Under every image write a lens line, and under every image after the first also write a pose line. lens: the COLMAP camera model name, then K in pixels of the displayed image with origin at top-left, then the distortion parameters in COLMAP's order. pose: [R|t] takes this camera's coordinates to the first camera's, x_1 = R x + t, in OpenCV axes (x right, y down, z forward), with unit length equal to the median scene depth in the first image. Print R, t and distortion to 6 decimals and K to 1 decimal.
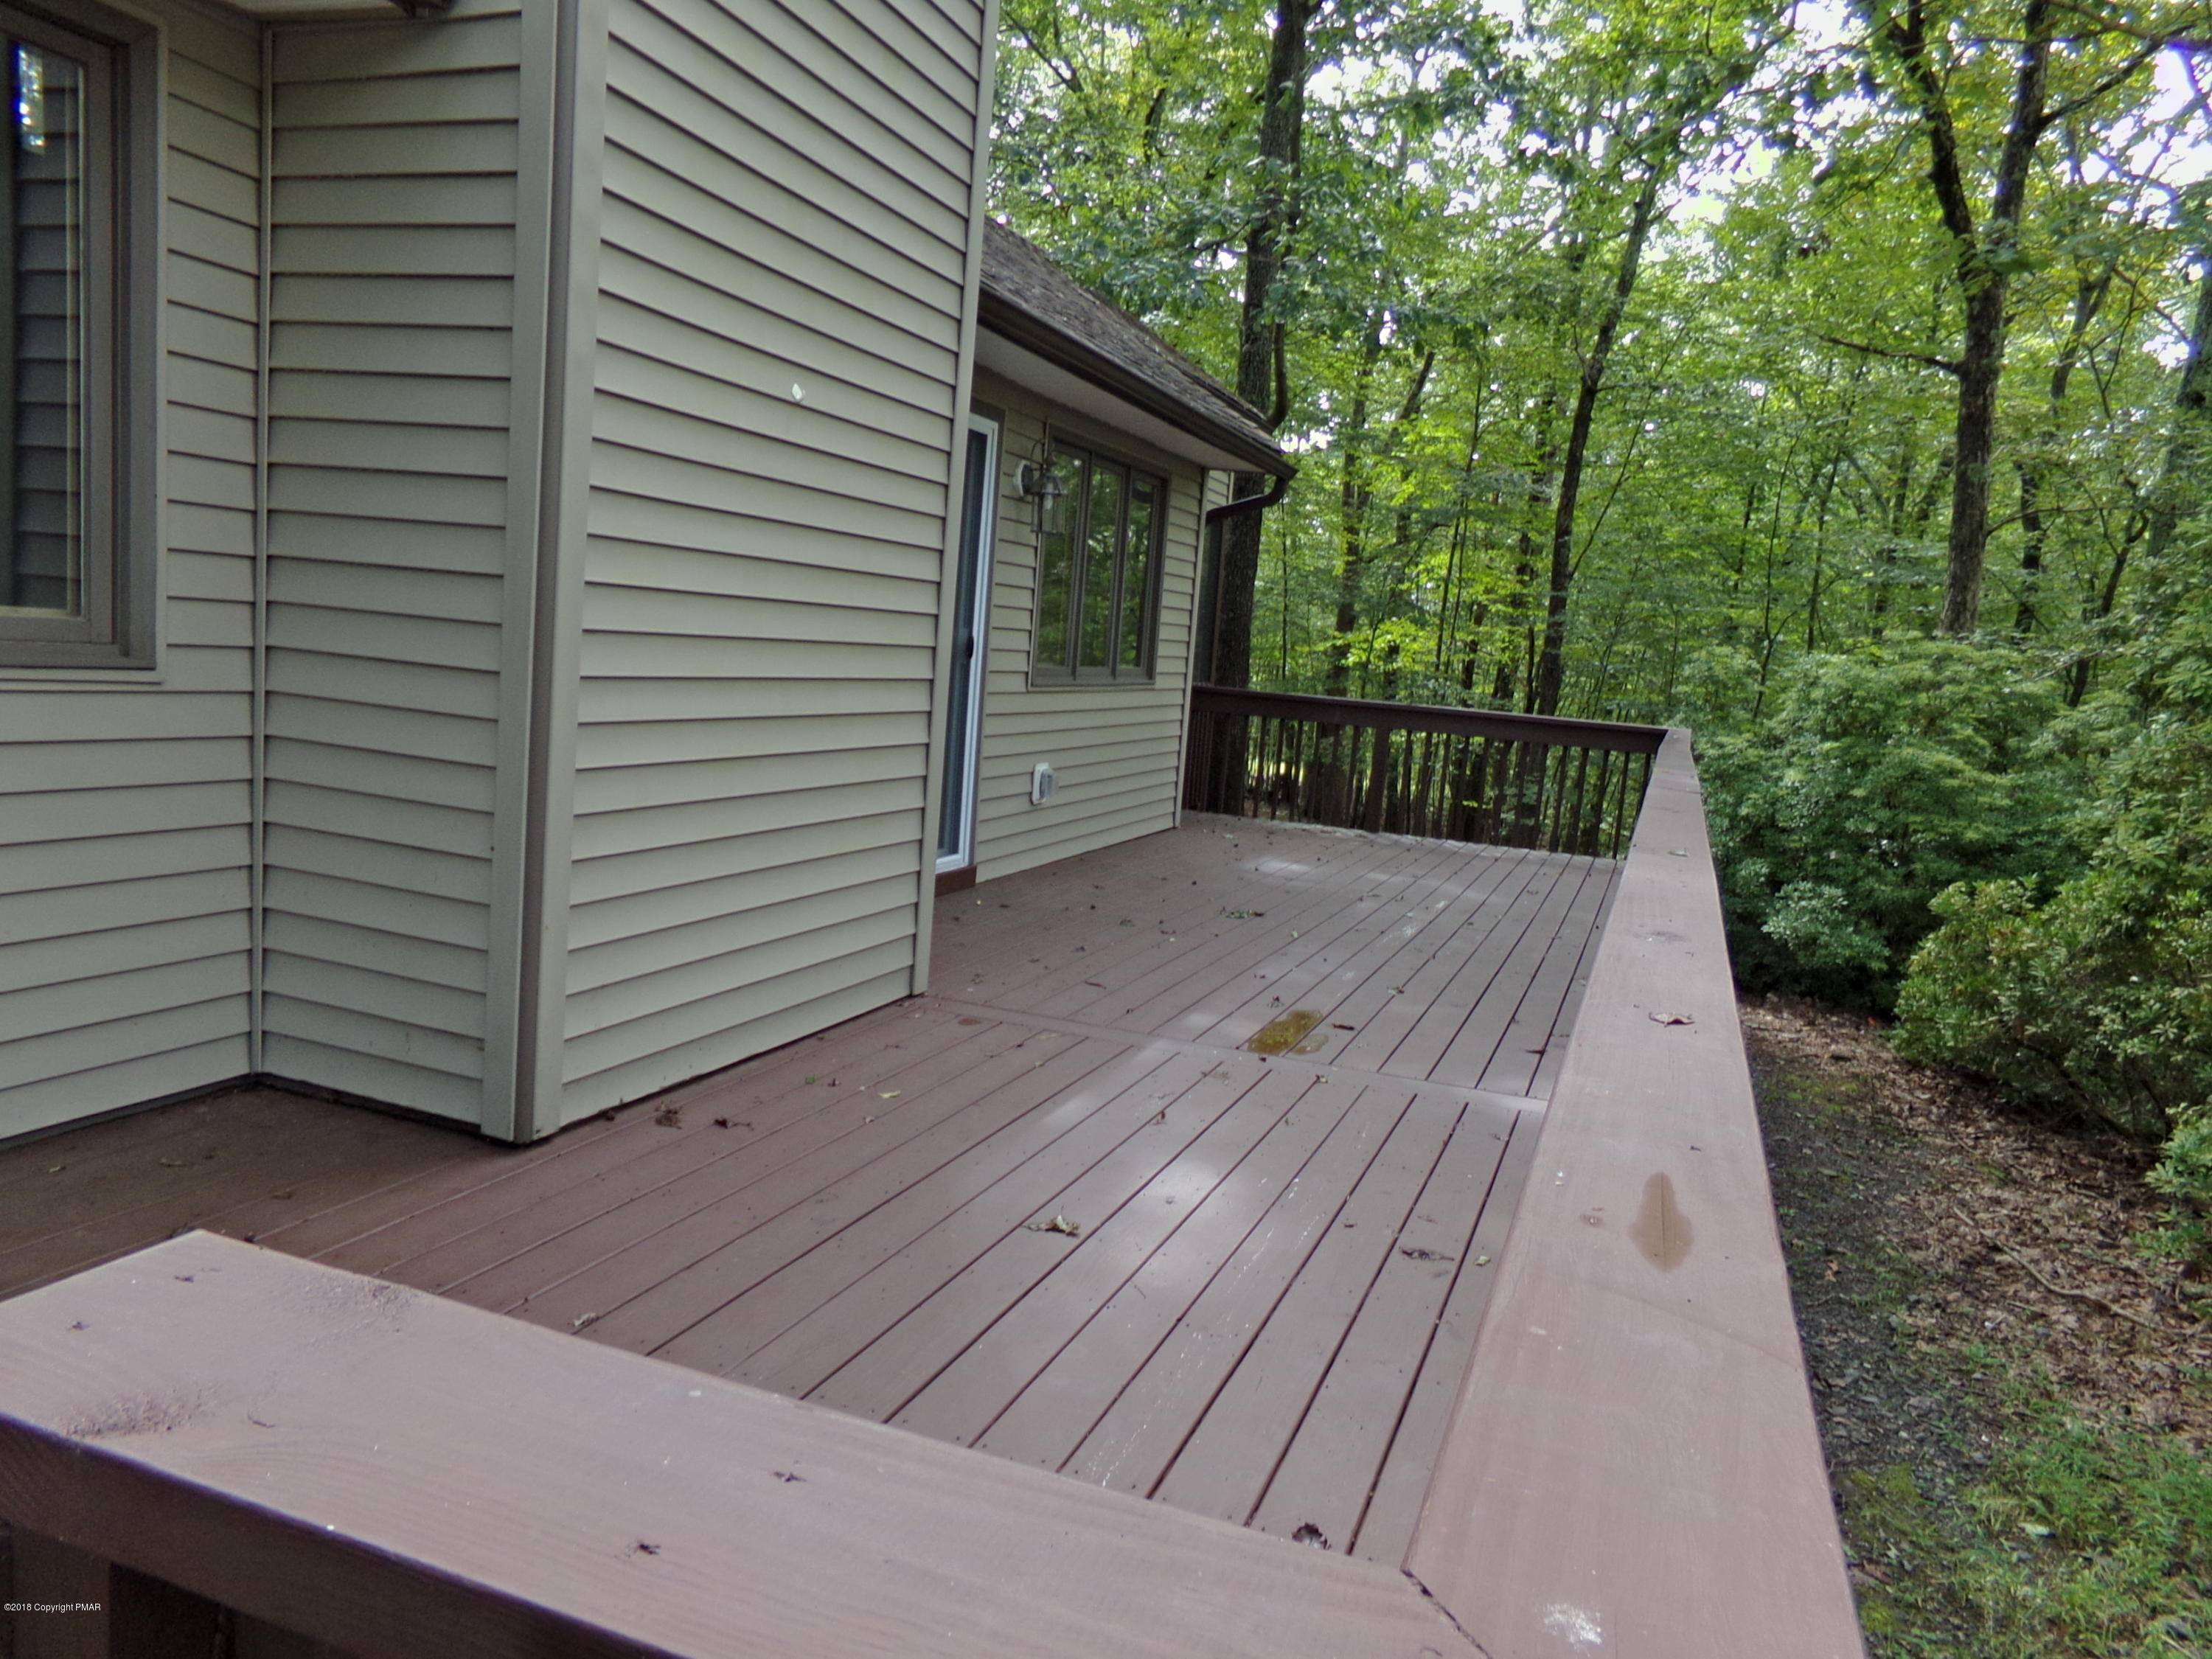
lens RADIAL K [[1543.1, 0, 1106.0], [0, 1543.1, 831.1], [0, 0, 1]] dist [-0.002661, -0.000028]
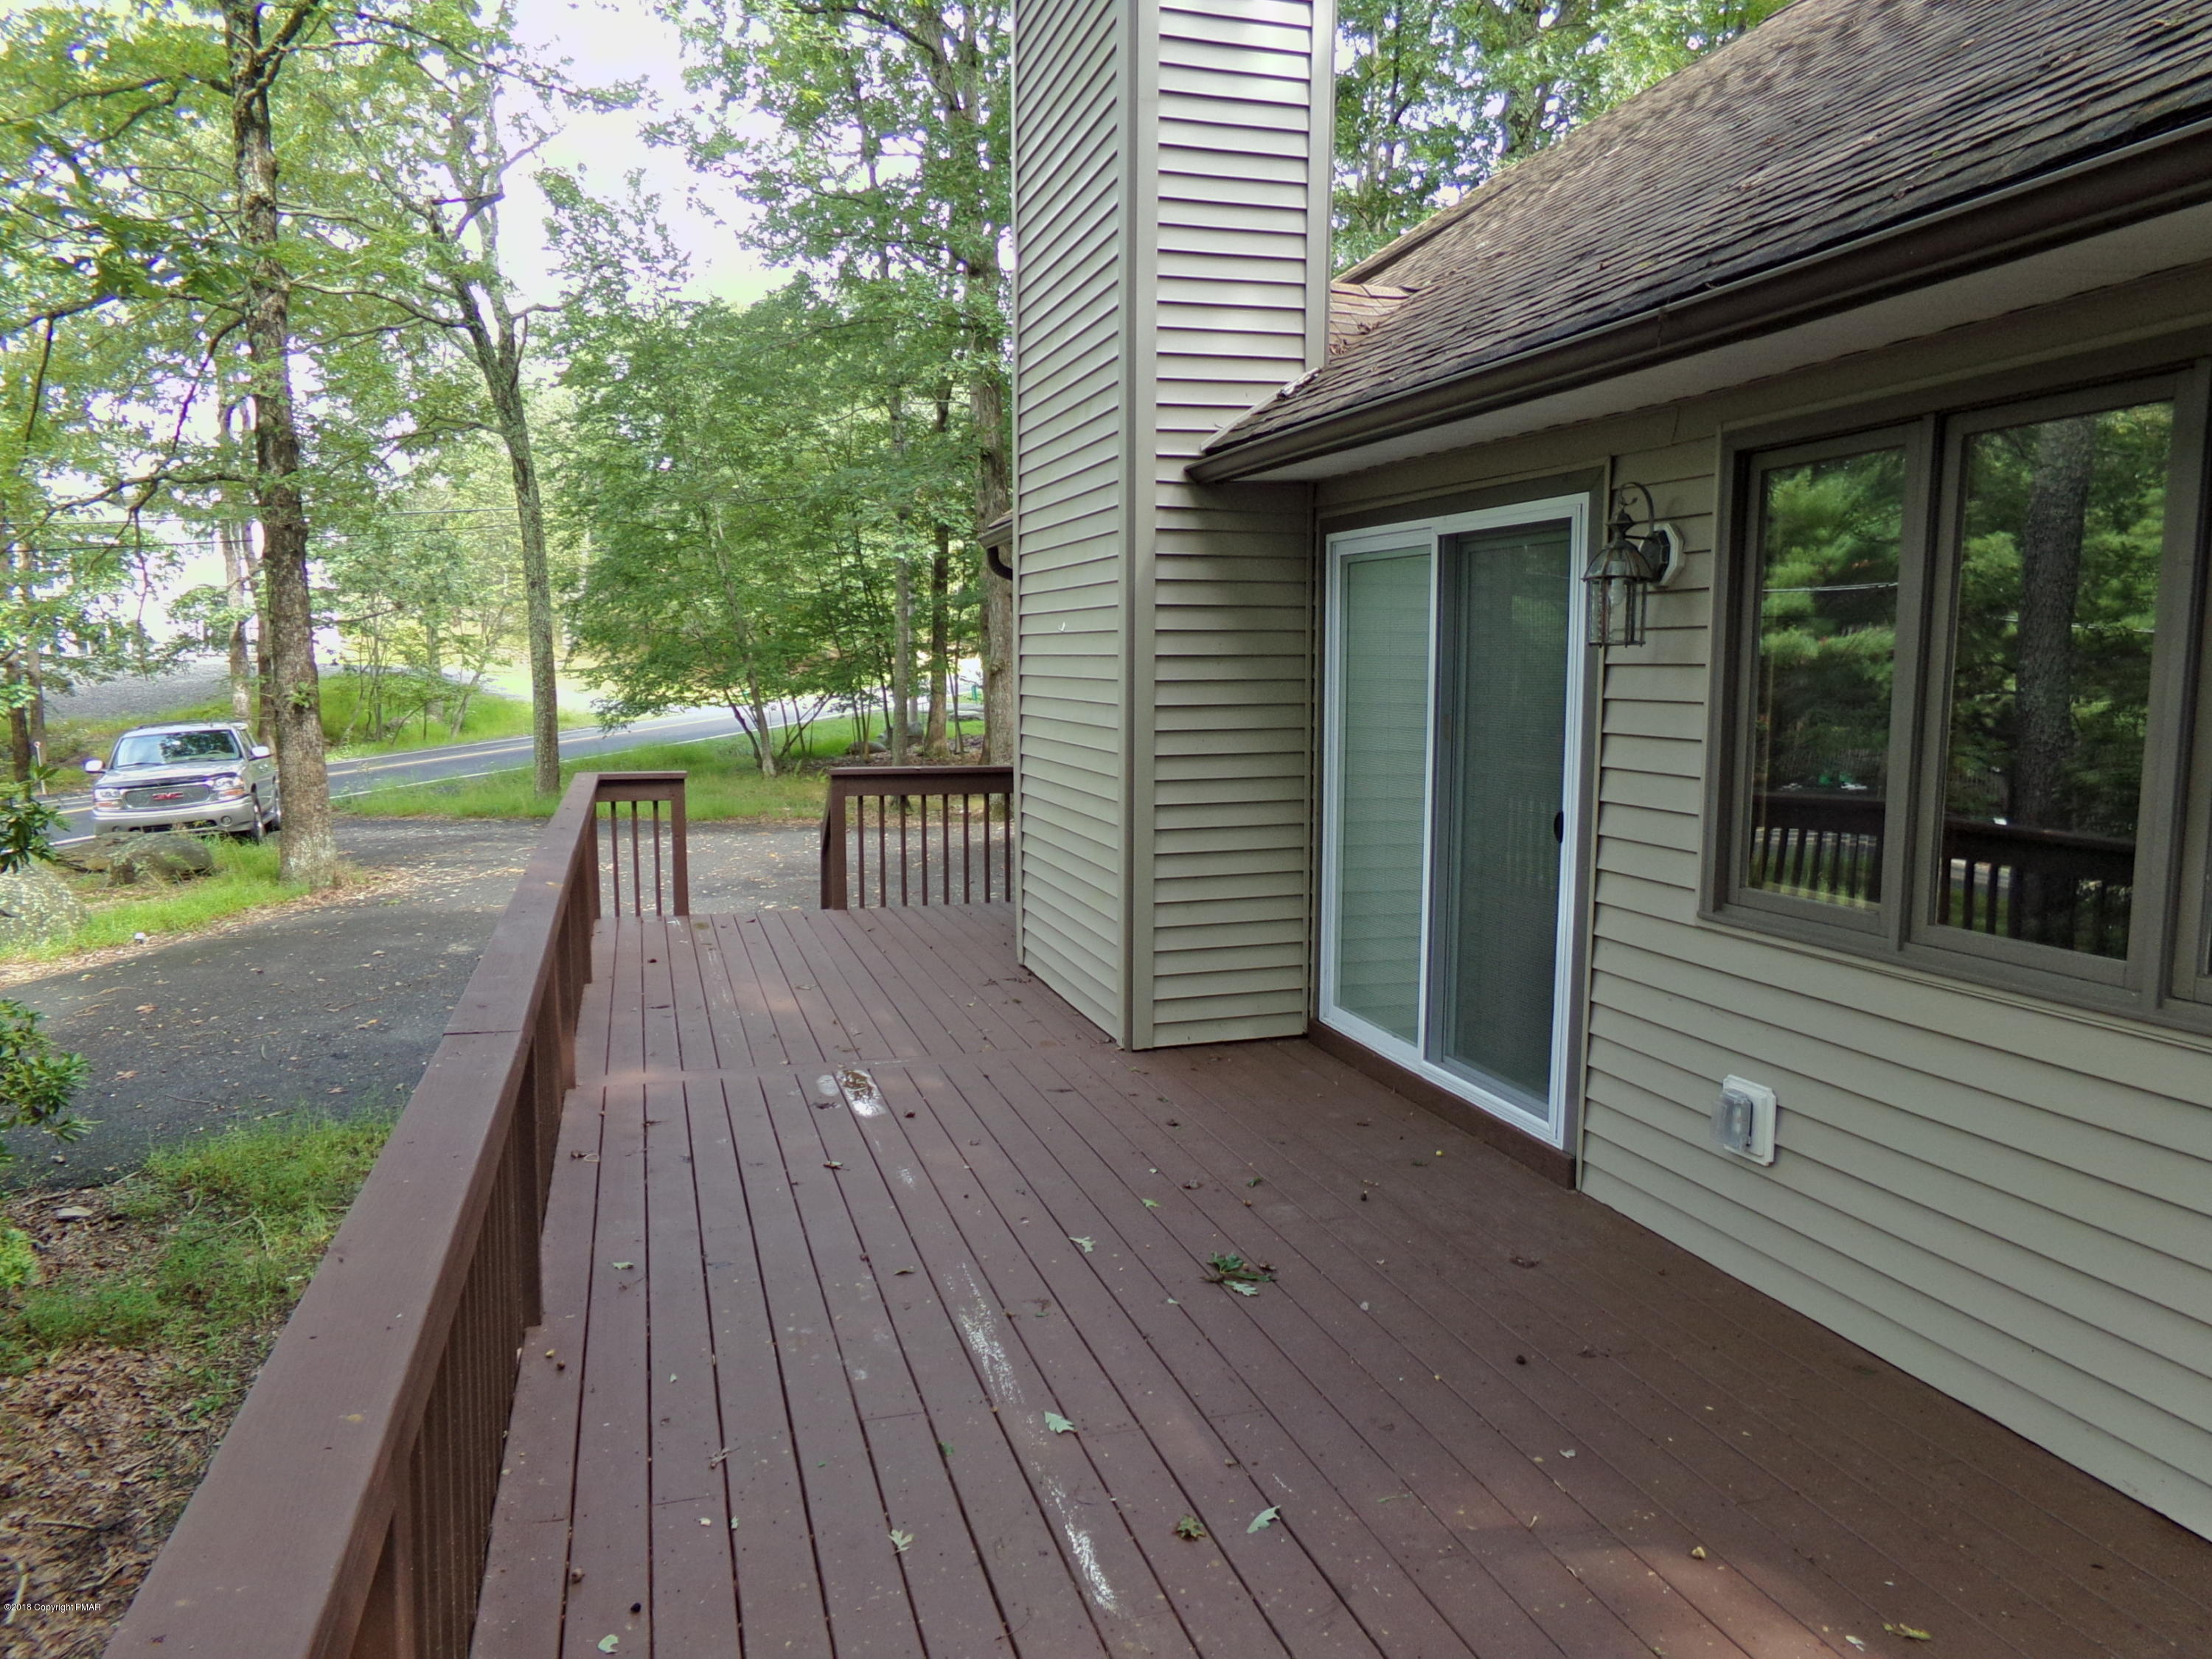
lens RADIAL K [[1543.1, 0, 1103.8], [0, 1543.1, 832.9], [0, 0, 1]] dist [-0.002661, -0.000028]
pose [[-0.794433, -0.031296, -0.606545, 0.729576], [-0.149088, 0.978165, 0.144799, -0.274739], [0.588769, 0.205462, -0.781752, 2.106056]]
